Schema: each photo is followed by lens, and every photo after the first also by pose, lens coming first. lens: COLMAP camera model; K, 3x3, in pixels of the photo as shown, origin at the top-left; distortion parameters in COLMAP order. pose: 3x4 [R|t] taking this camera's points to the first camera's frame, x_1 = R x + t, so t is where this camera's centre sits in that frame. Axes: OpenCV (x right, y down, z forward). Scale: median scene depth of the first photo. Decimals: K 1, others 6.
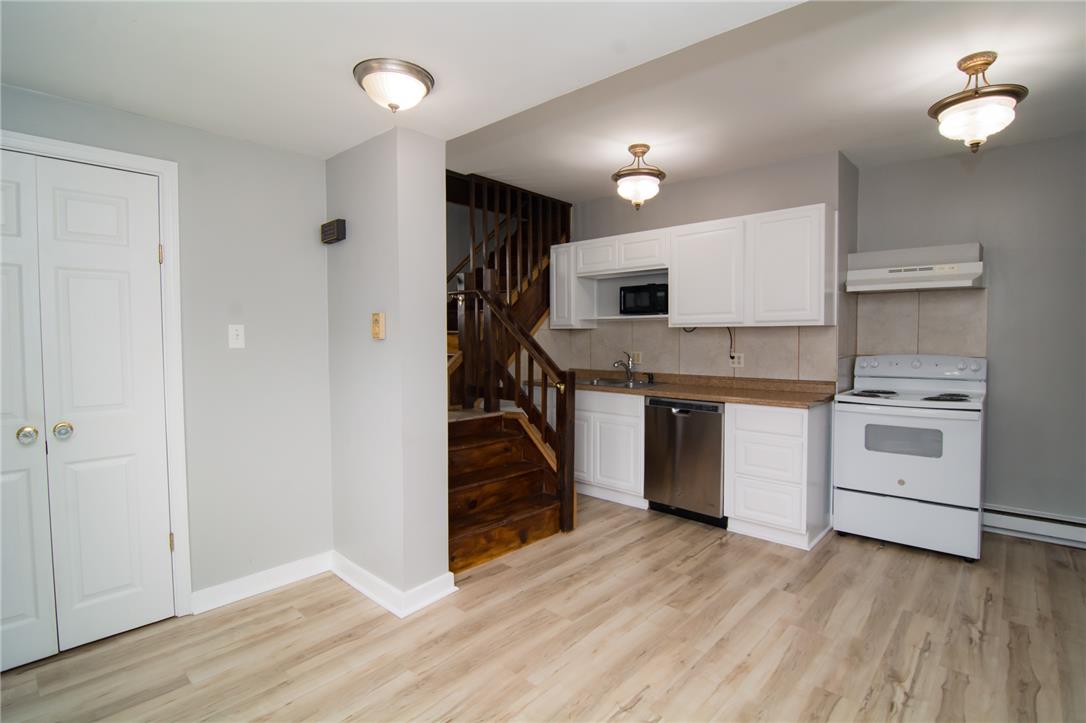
lens RADIAL K [[521.9, 0, 548.2], [0, 521.9, 357.0], [0, 0, 1]] dist [-0.005072, -0.012436]
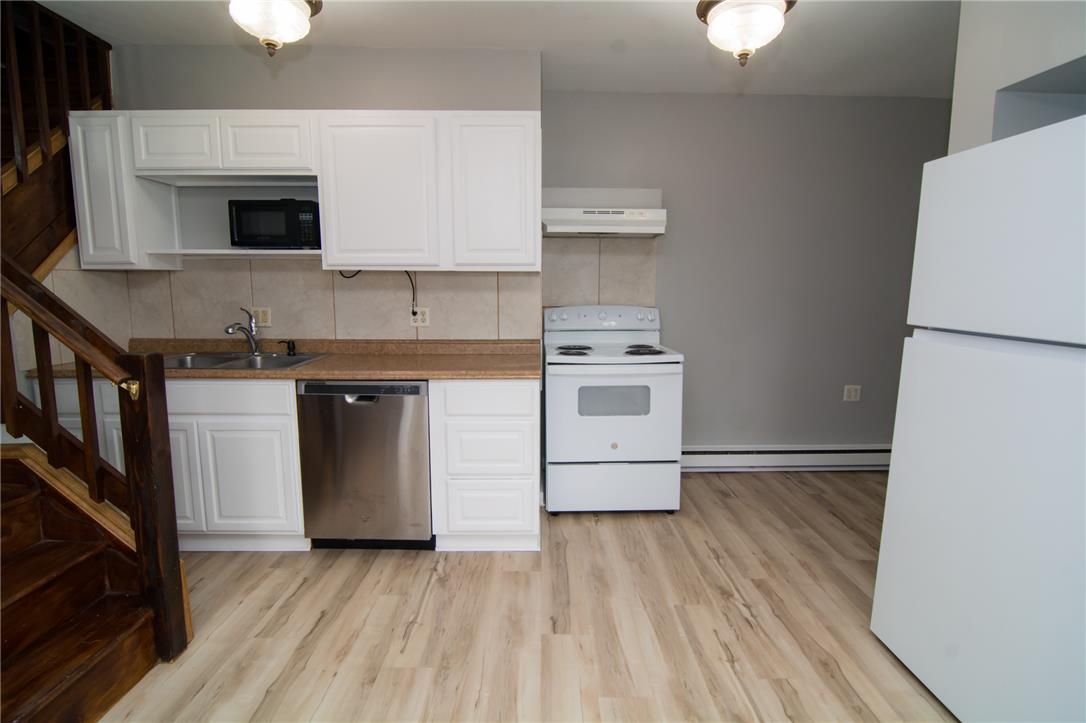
lens RADIAL K [[521.9, 0, 548.2], [0, 521.9, 357.0], [0, 0, 1]] dist [-0.005072, -0.012436]
pose [[0.733260, -0.085415, 0.674562, -0.013073], [0.020122, 0.994370, 0.104038, -0.012895], [-0.679650, -0.062714, 0.730851, 0.395587]]
